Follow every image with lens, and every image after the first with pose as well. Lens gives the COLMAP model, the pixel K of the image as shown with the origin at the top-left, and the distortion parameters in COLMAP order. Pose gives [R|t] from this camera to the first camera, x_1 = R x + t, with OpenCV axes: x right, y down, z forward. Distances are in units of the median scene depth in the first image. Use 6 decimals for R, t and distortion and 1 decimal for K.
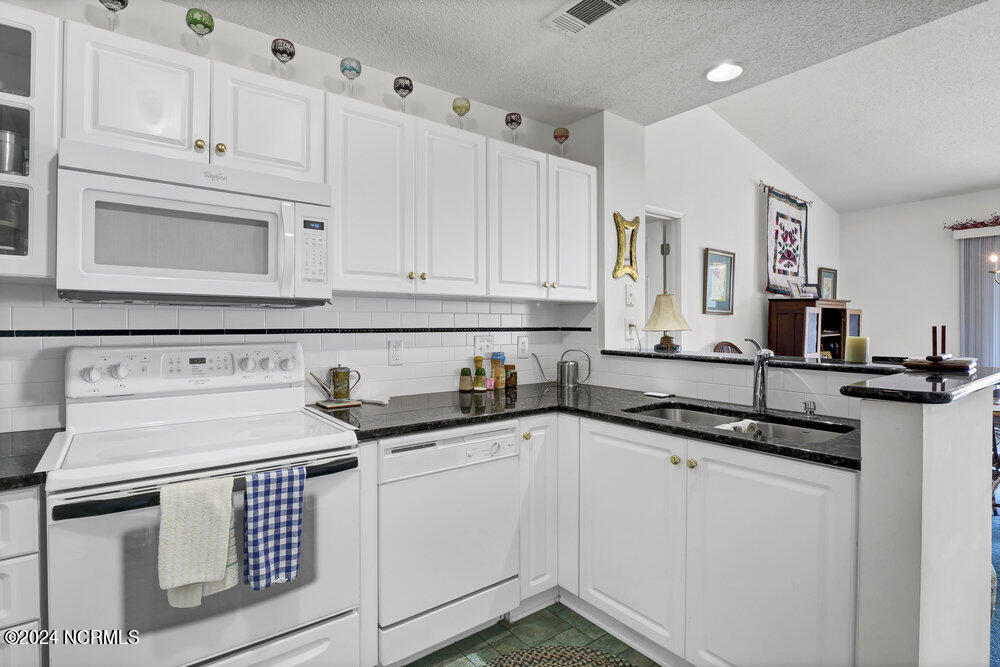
lens RADIAL K [[488.0, 0, 491.4], [0, 488.0, 324.5], [0, 0, 1]] dist [-0.001302, -0.000215]
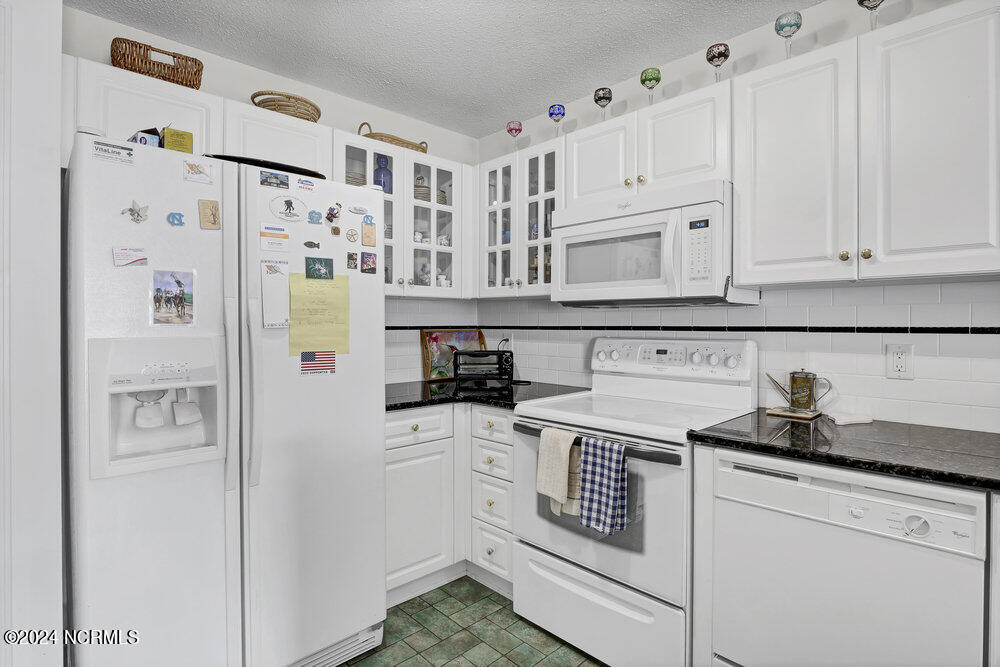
lens RADIAL K [[488.0, 0, 491.4], [0, 488.0, 324.5], [0, 0, 1]] dist [-0.001302, -0.000215]
pose [[0.145691, 0.003208, -0.989325, 0.580443], [0.002409, 0.999991, 0.003597, 0.000210], [0.989327, -0.002907, 0.145681, 0.423916]]
